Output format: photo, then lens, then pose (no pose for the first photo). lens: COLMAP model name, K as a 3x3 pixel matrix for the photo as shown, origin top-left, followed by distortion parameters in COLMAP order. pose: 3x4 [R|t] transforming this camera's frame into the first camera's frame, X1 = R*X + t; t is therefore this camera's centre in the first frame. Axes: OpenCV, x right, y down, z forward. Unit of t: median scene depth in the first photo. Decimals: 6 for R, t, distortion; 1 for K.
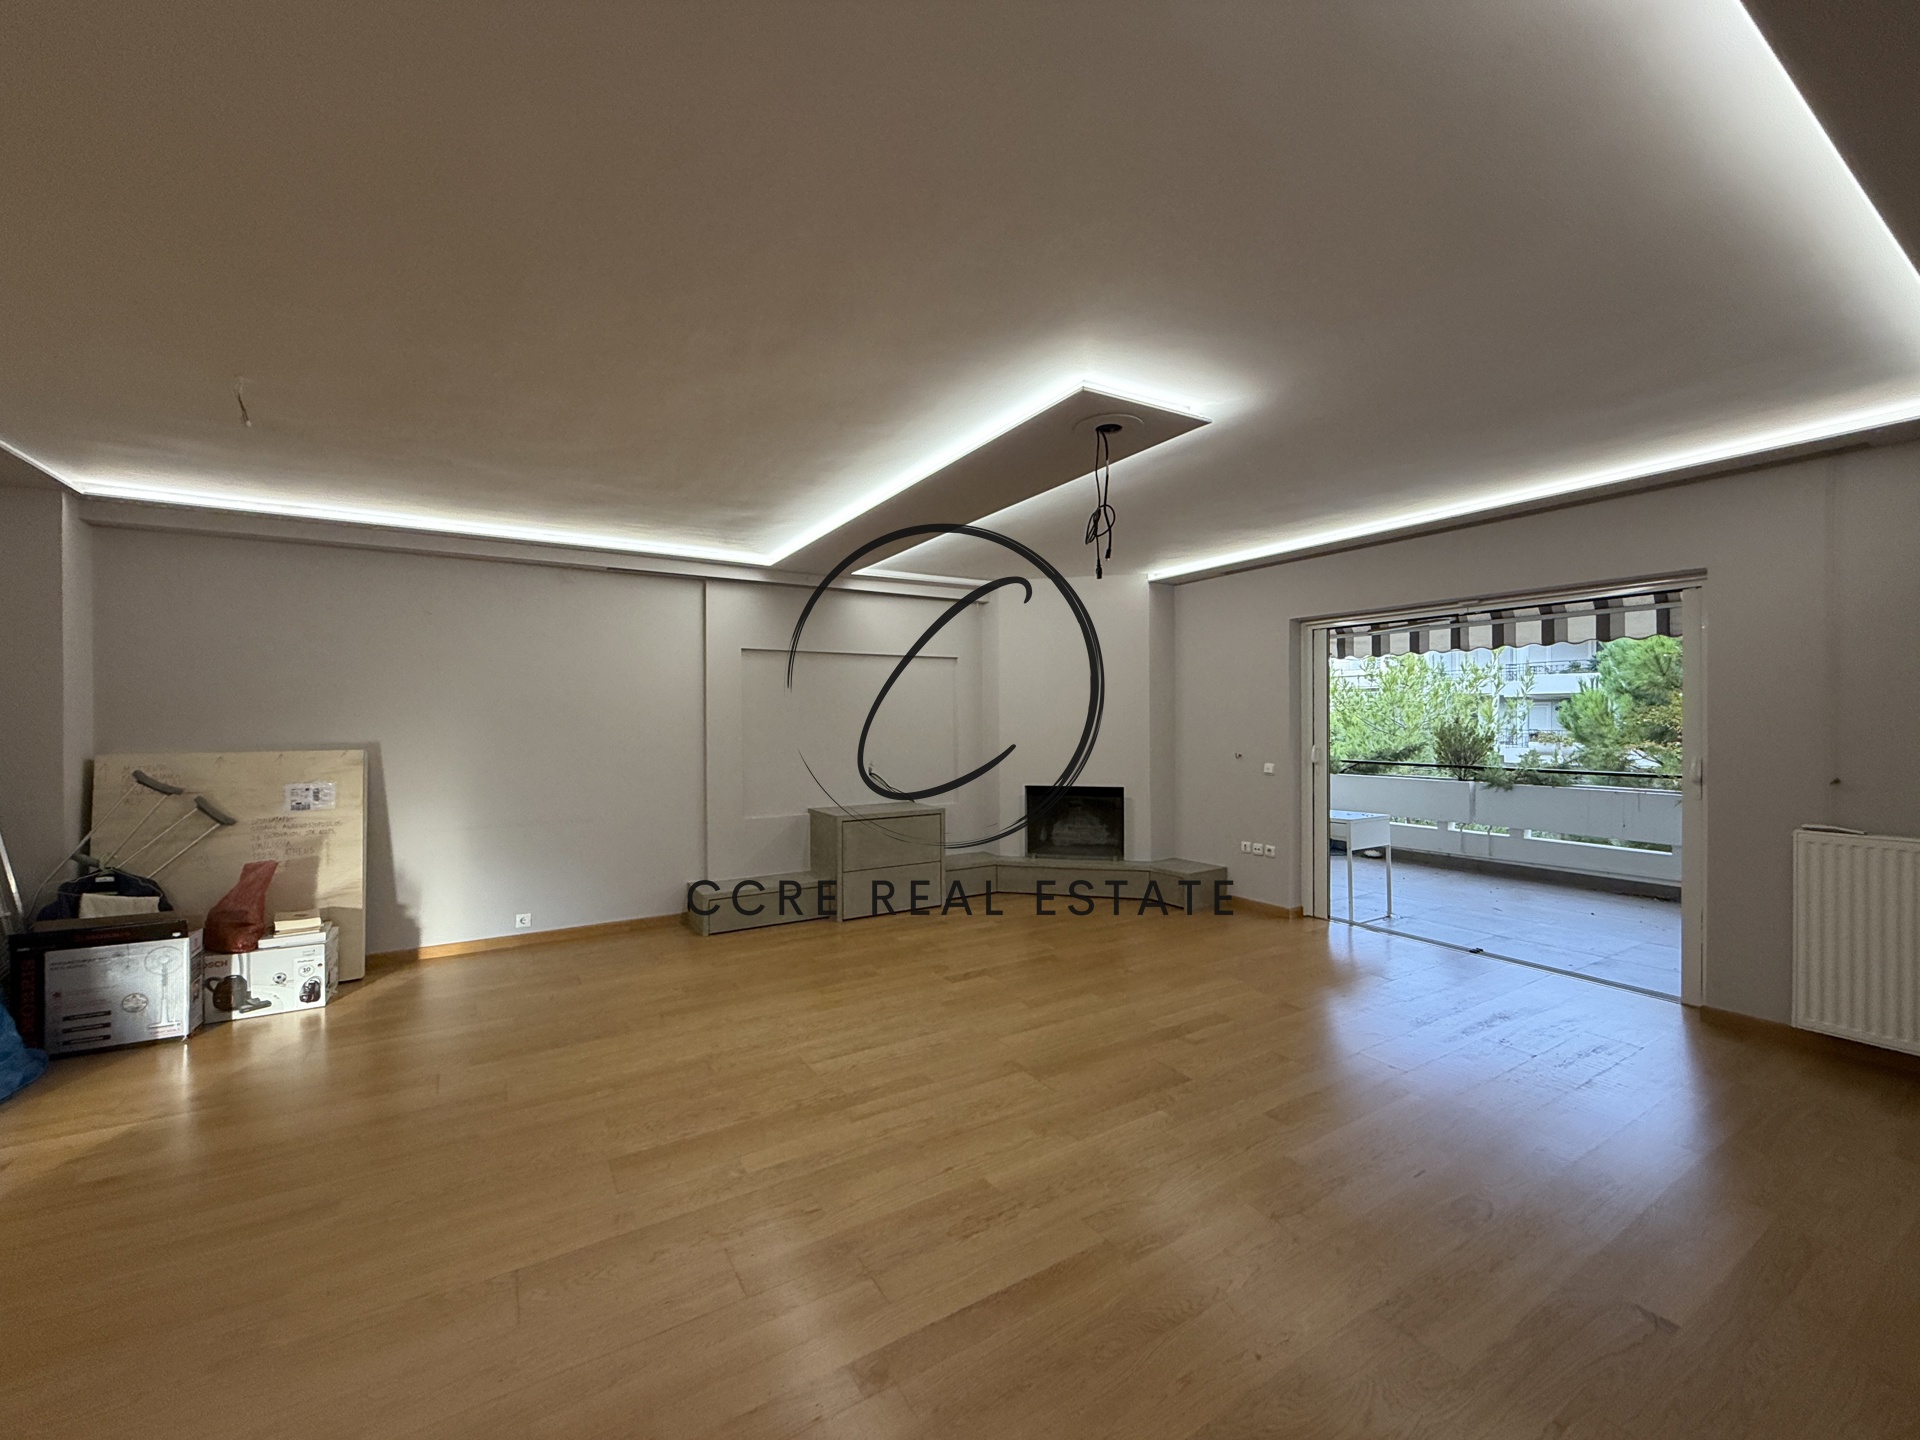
lens RADIAL K [[767.1, 0, 956.8], [0, 767.1, 722.2], [0, 0, 1]] dist [-0.000878, 0.000185]
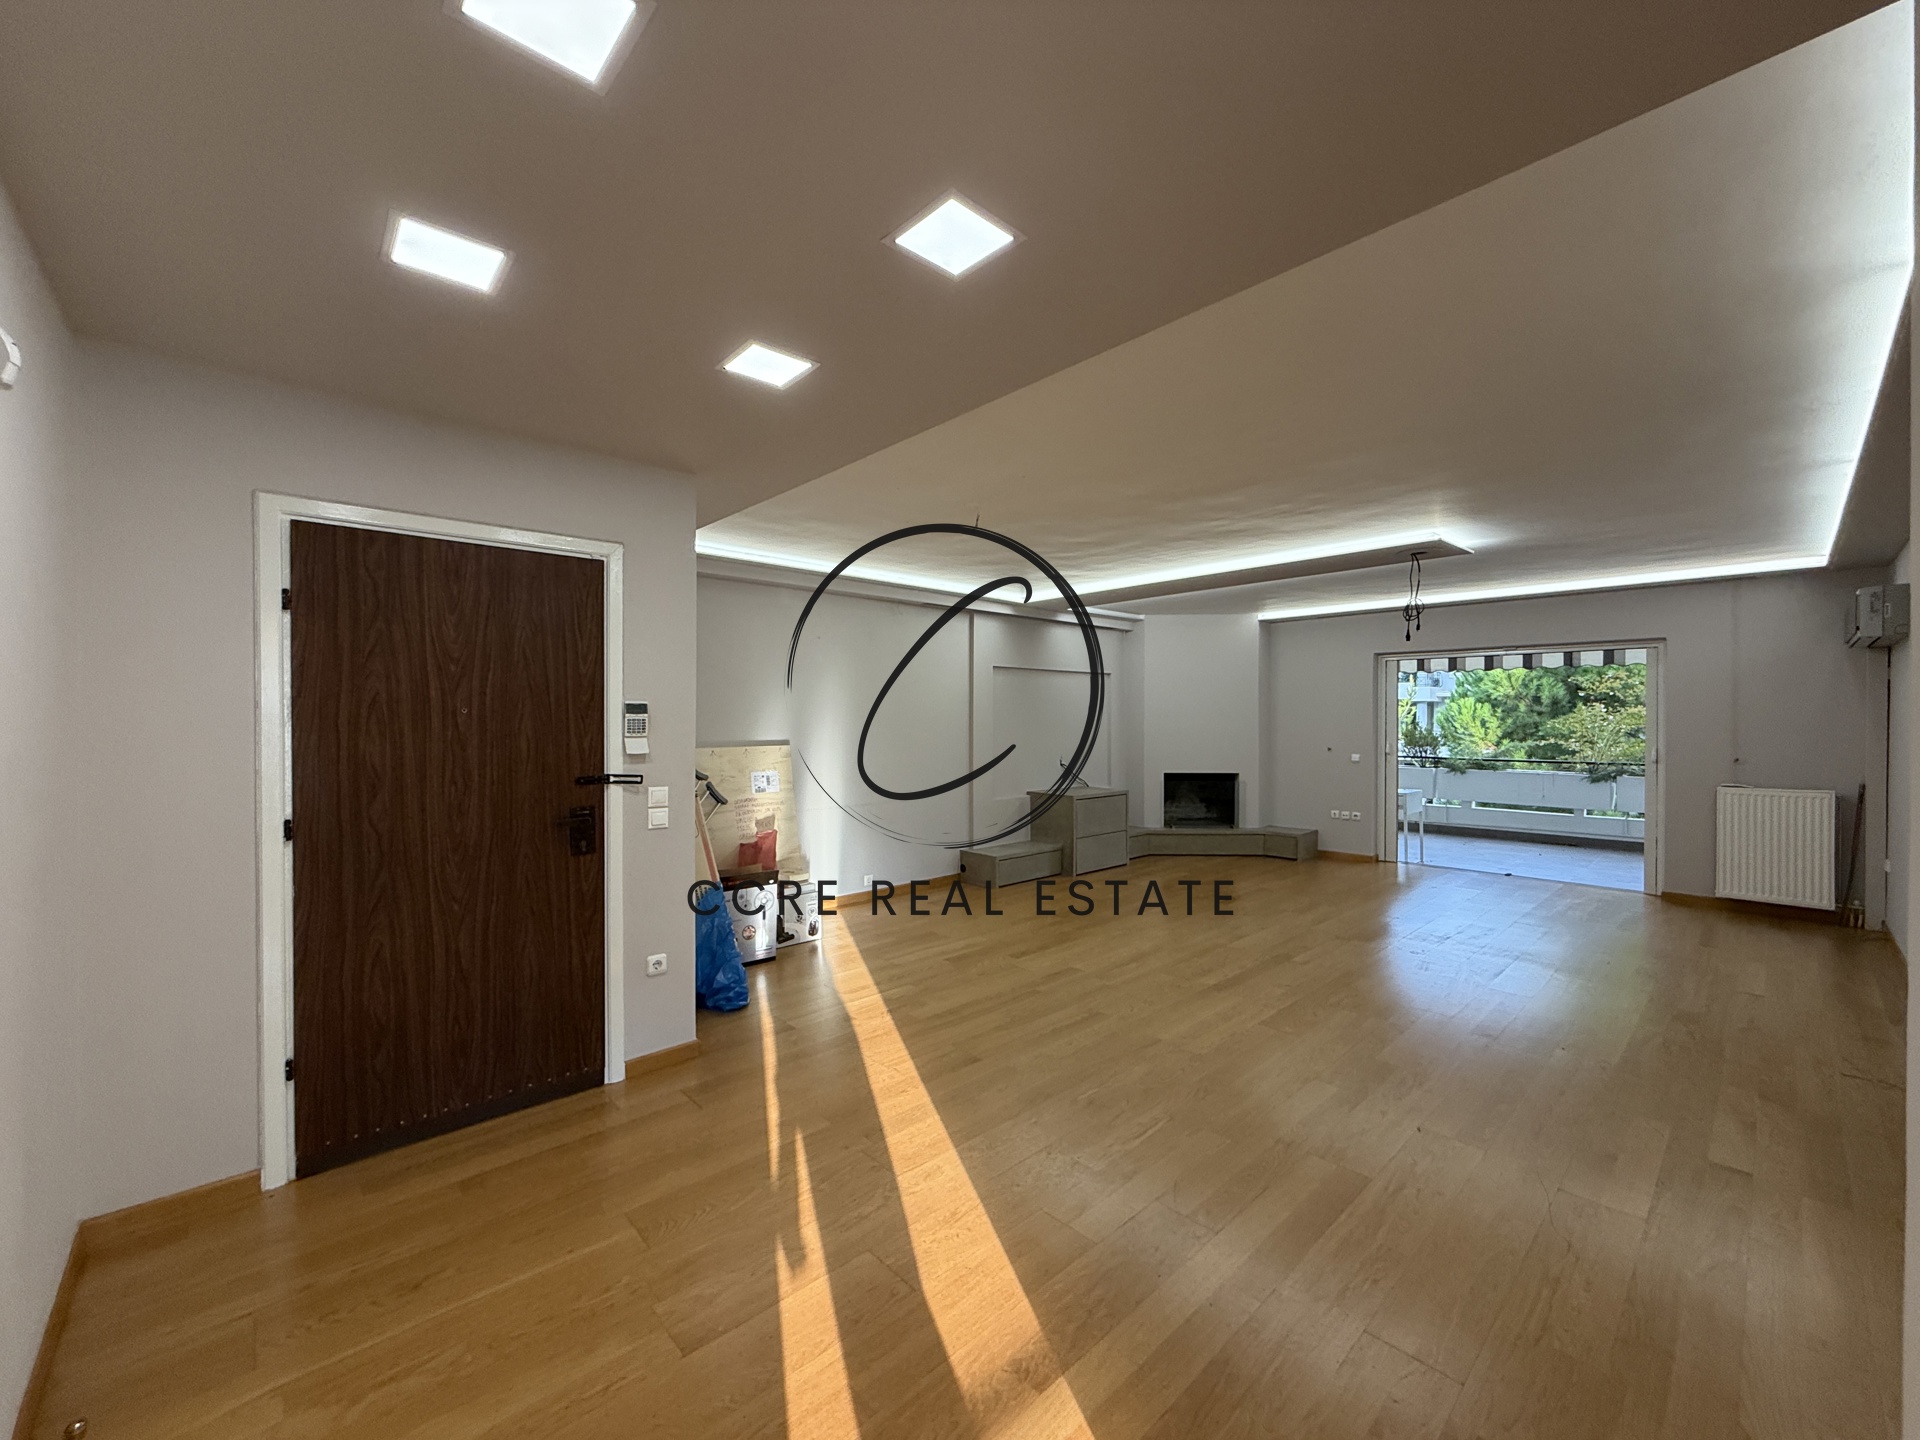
lens RADIAL K [[767.1, 0, 956.8], [0, 767.1, 722.2], [0, 0, 1]] dist [-0.000878, 0.000185]
pose [[0.979907, 0.004464, 0.199407, -0.854436], [-0.004960, 0.999986, 0.001992, -0.006797], [-0.199396, -0.002941, 0.979915, -0.342589]]
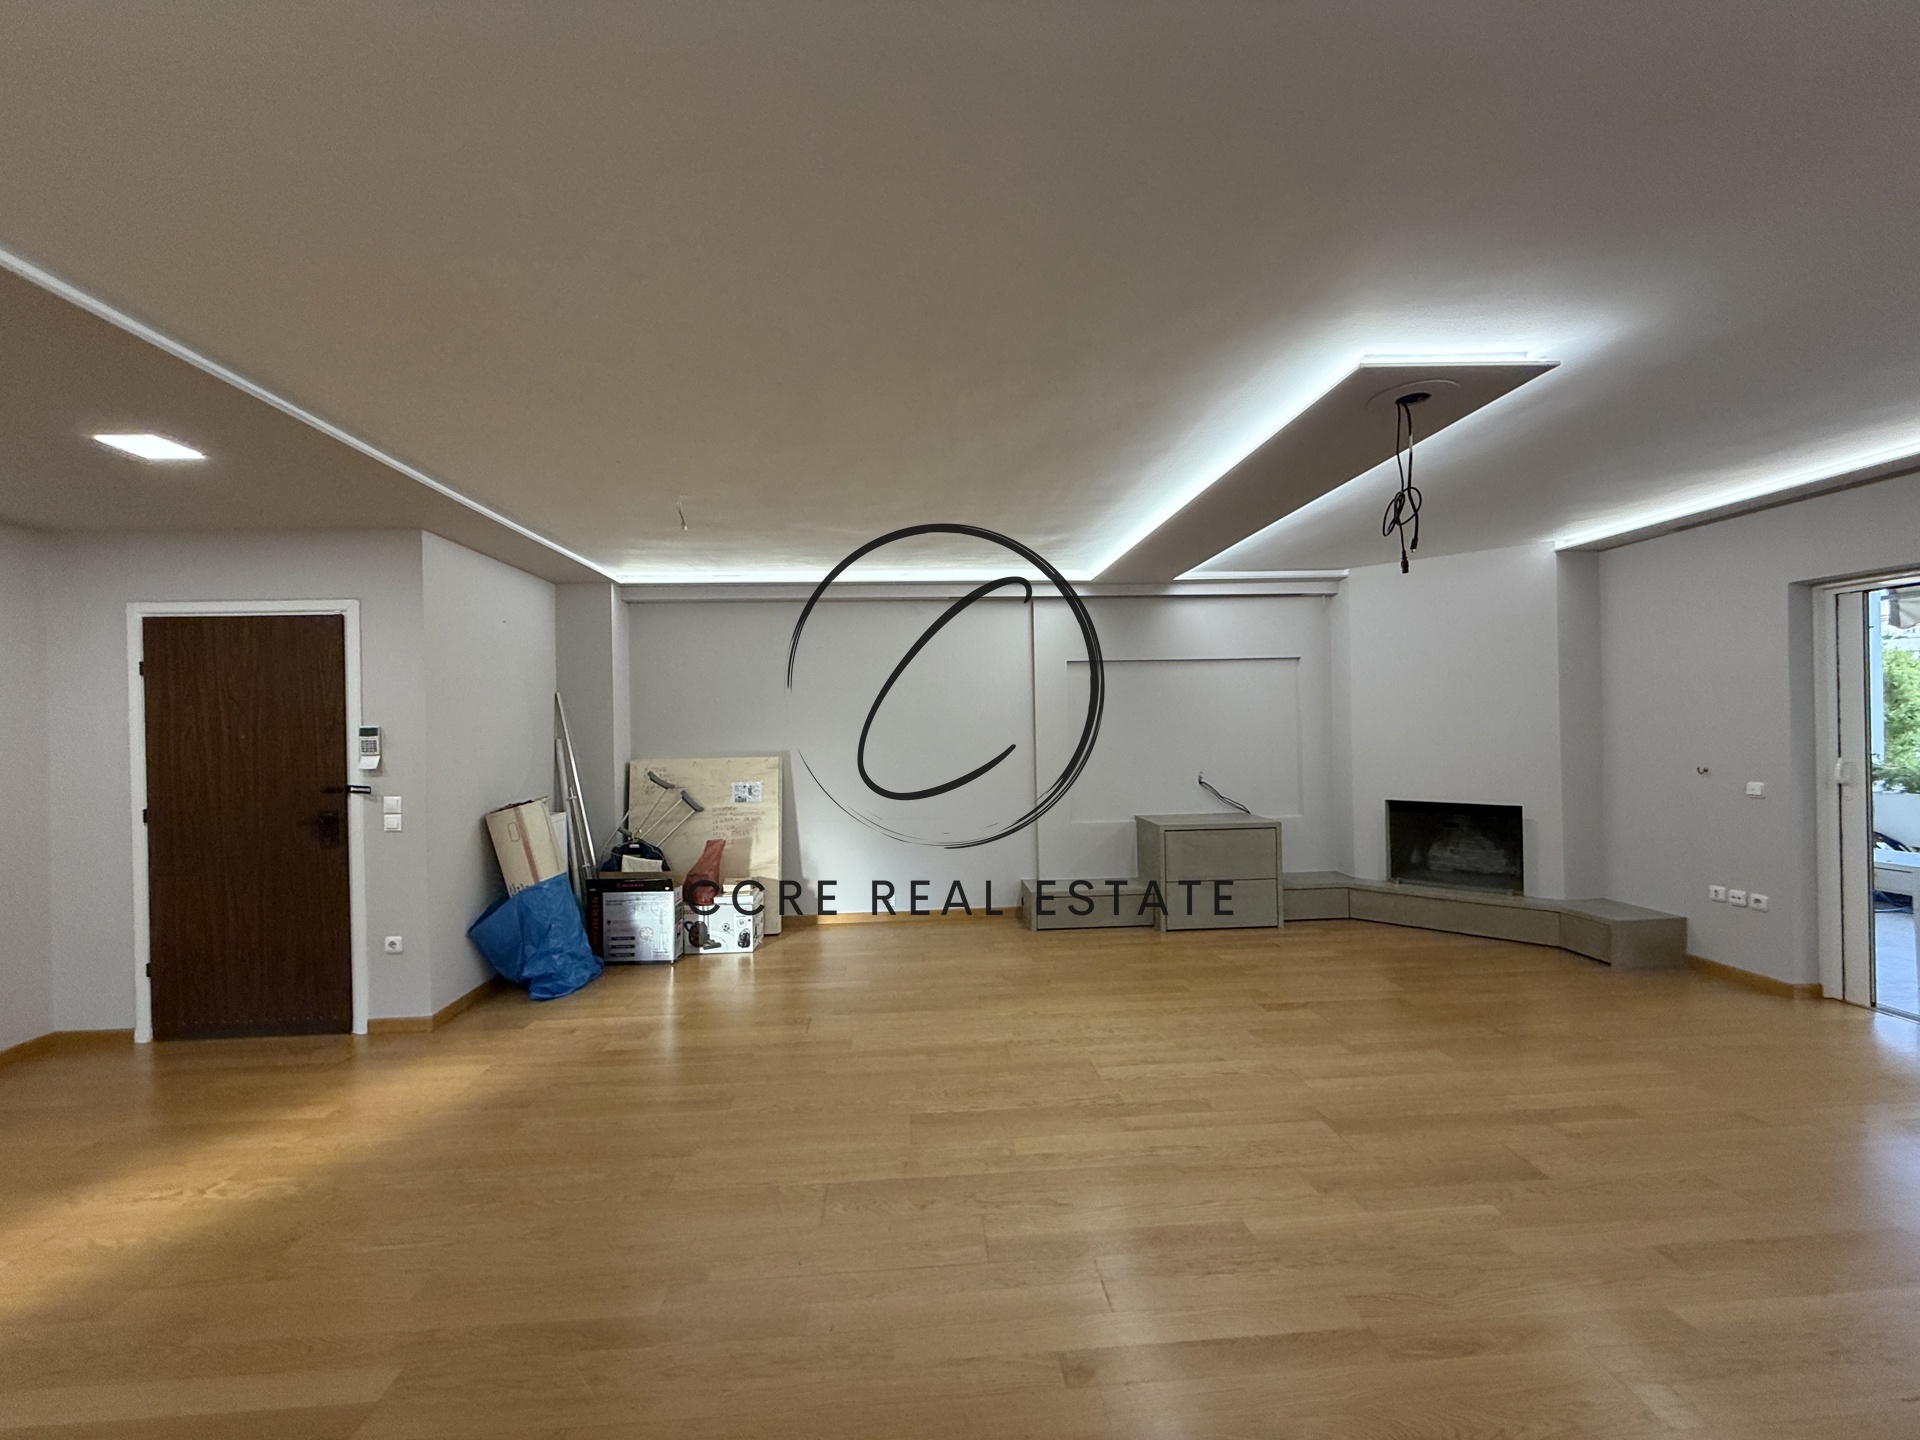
lens RADIAL K [[767.1, 0, 956.8], [0, 767.1, 722.2], [0, 0, 1]] dist [-0.000878, 0.000185]
pose [[0.884882, -0.013078, -0.465632, 0.106131], [0.013852, 0.999903, -0.001760, -0.018089], [0.465610, -0.004892, 0.884977, -0.004185]]
